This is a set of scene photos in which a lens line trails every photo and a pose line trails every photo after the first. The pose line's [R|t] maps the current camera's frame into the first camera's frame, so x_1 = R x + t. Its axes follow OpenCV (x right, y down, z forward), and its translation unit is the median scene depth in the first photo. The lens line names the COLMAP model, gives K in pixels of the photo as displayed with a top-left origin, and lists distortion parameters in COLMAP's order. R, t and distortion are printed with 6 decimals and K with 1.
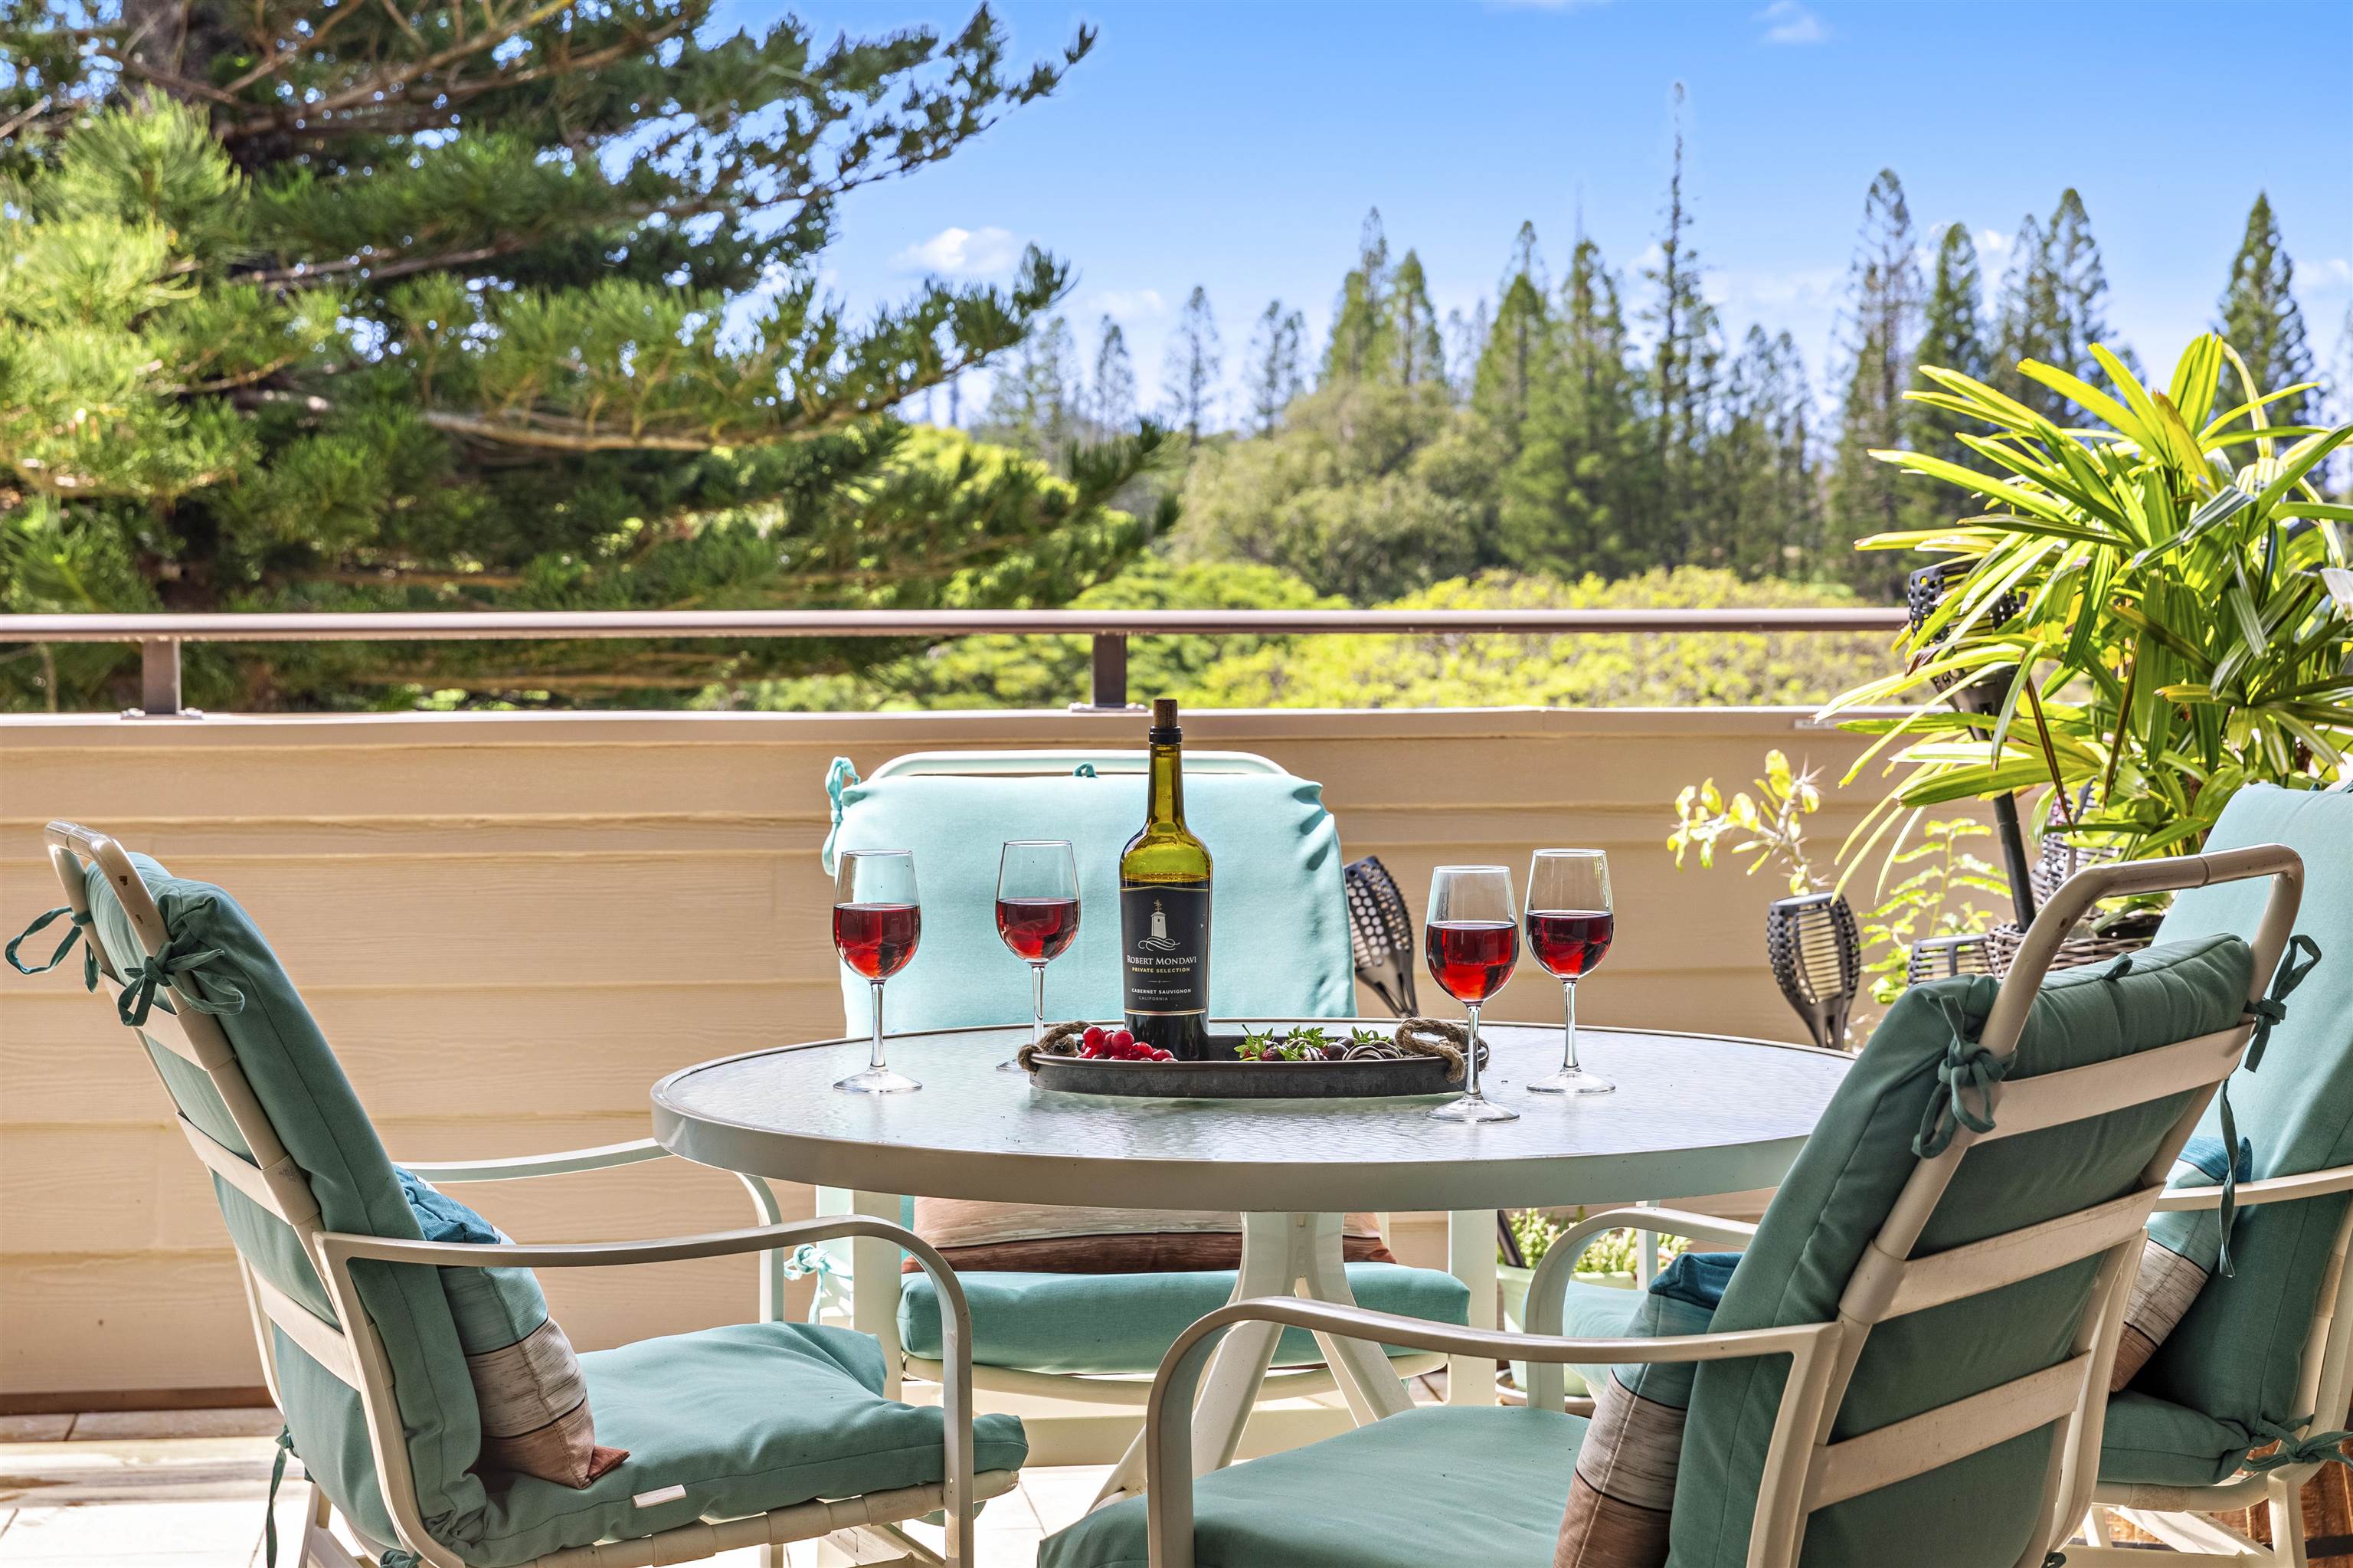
lens RADIAL K [[4767.6, 0, 1176.5], [0, 4767.6, 784.0], [0, 0, 1]] dist [-0.030509, 0.251864]
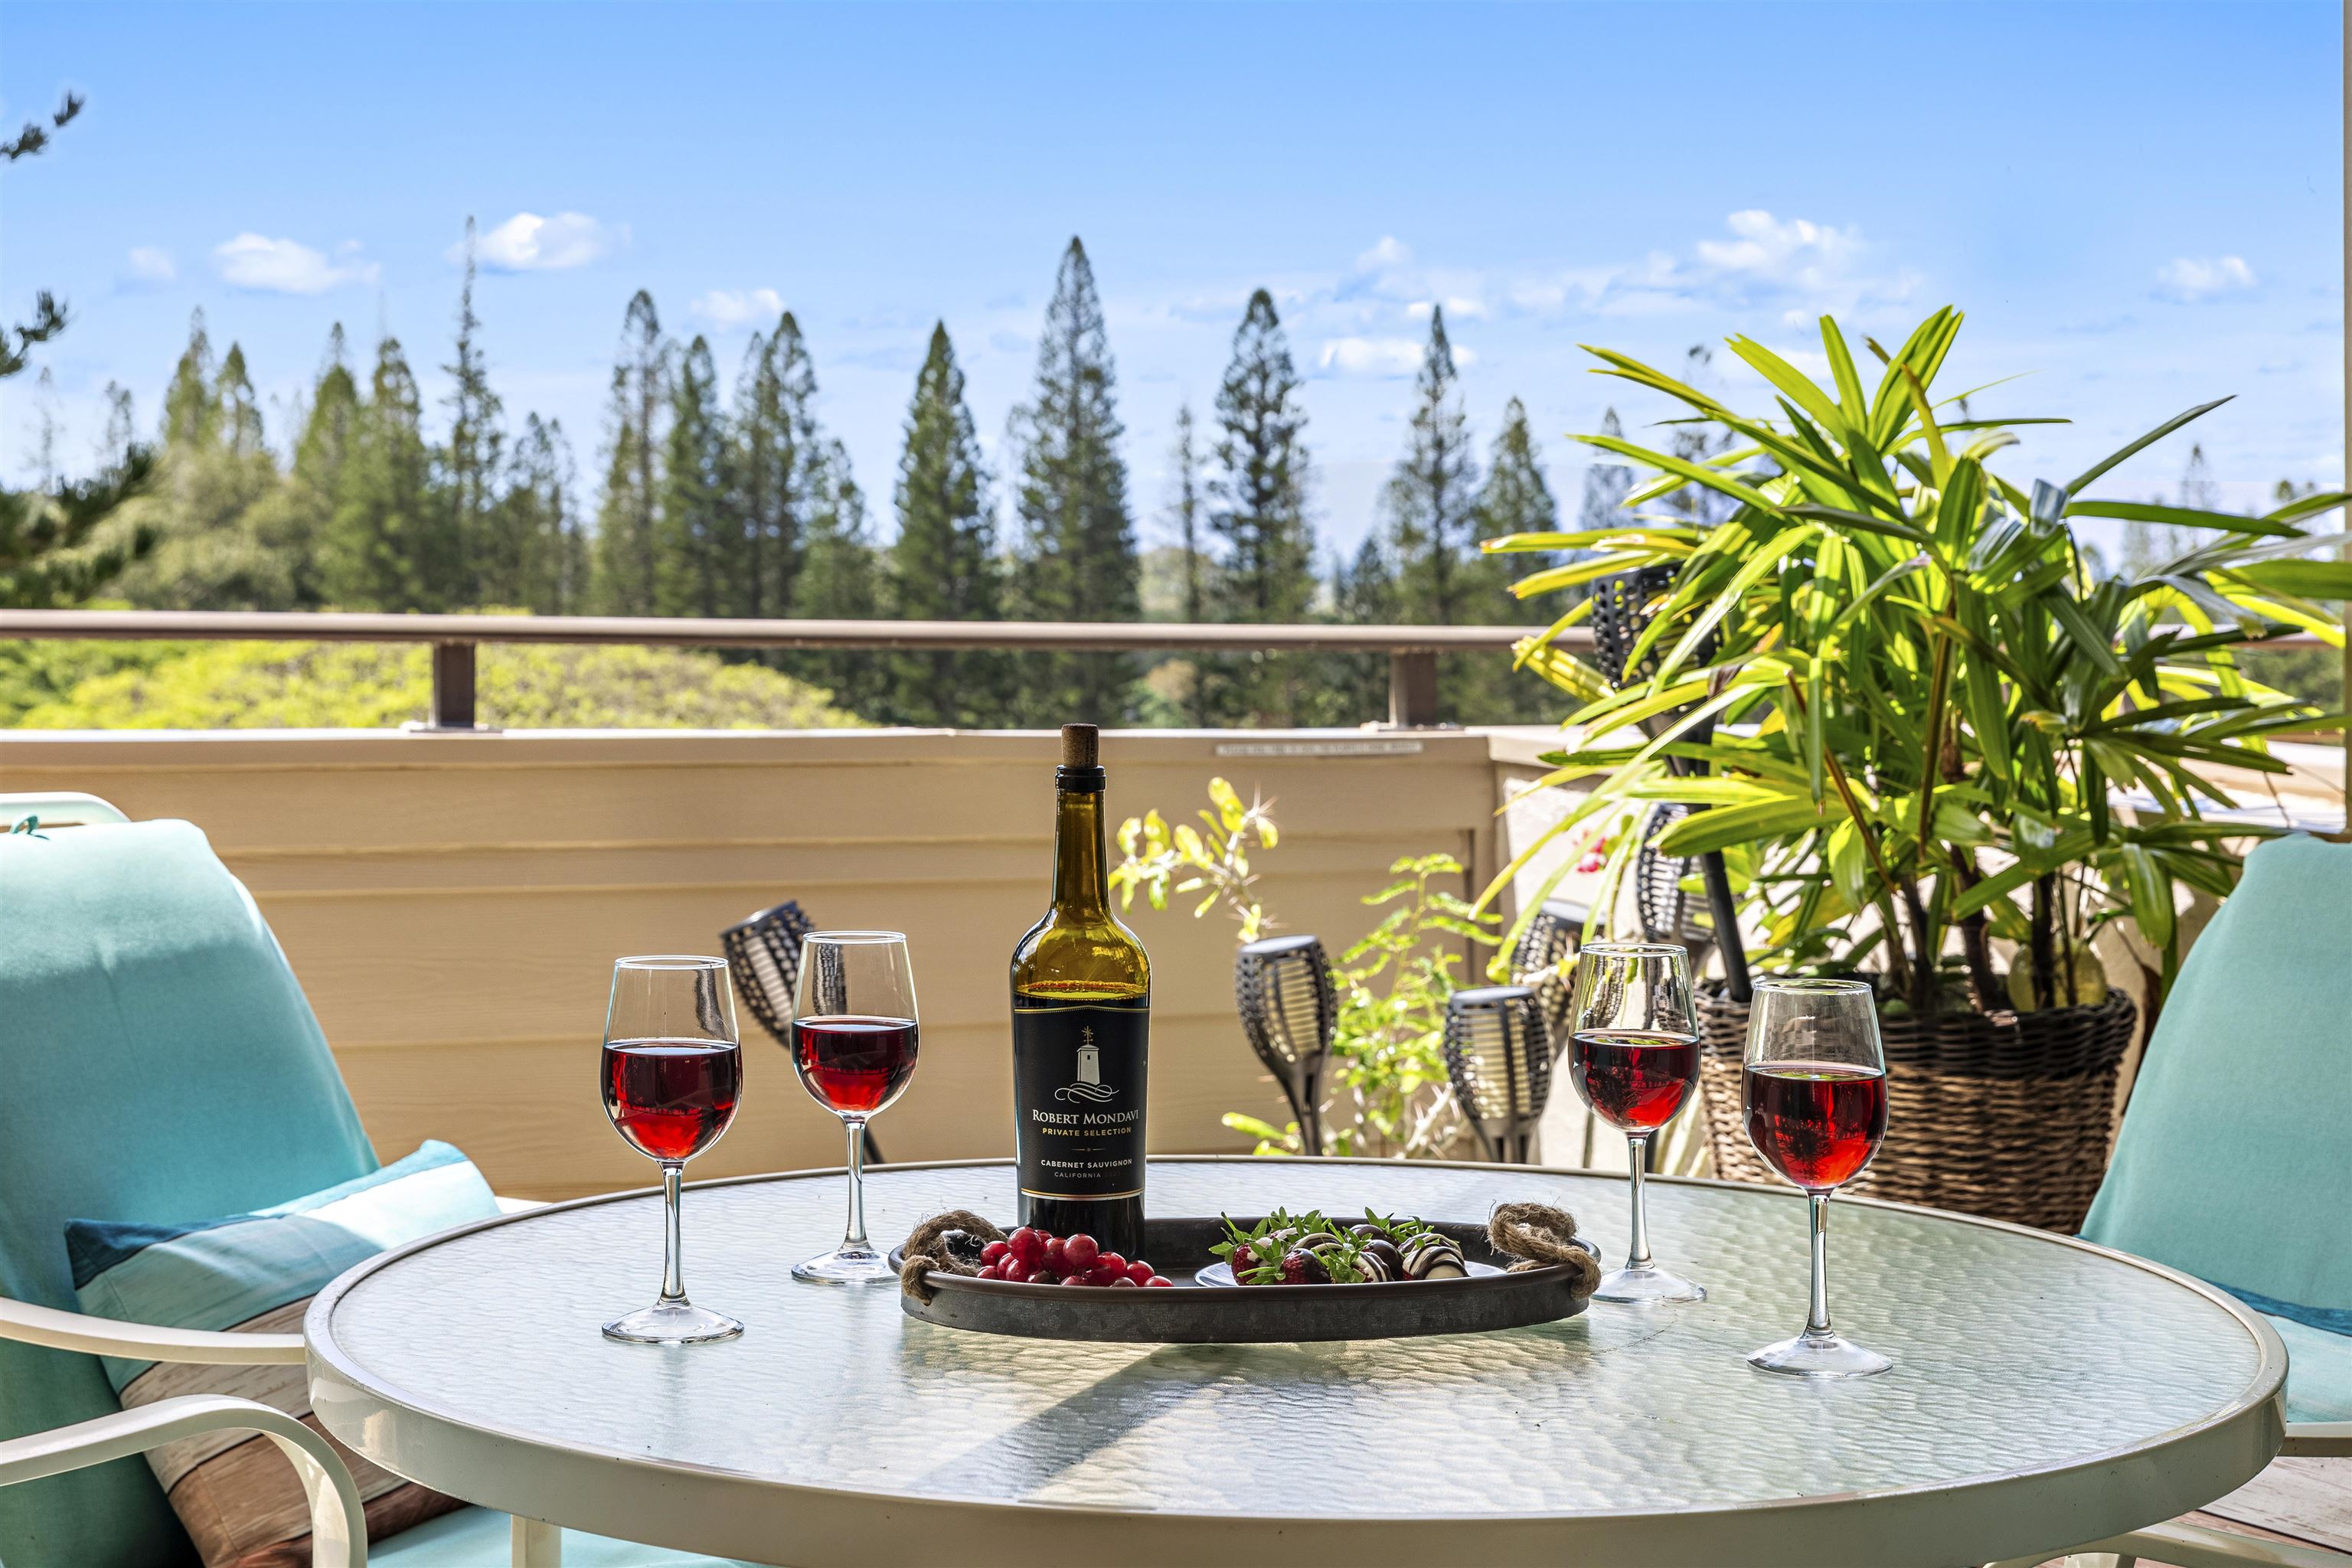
lens RADIAL K [[3708.1, 0, 1176.0], [0, 3708.1, 784.0], [0, 0, 1]] dist [0.004007, -0.032448]
pose [[0.952863, 0.000908, 0.303400, -0.031873], [-0.001050, 0.999999, 0.000305, -0.002075], [-0.303399, -0.000609, 0.952863, 0.107749]]
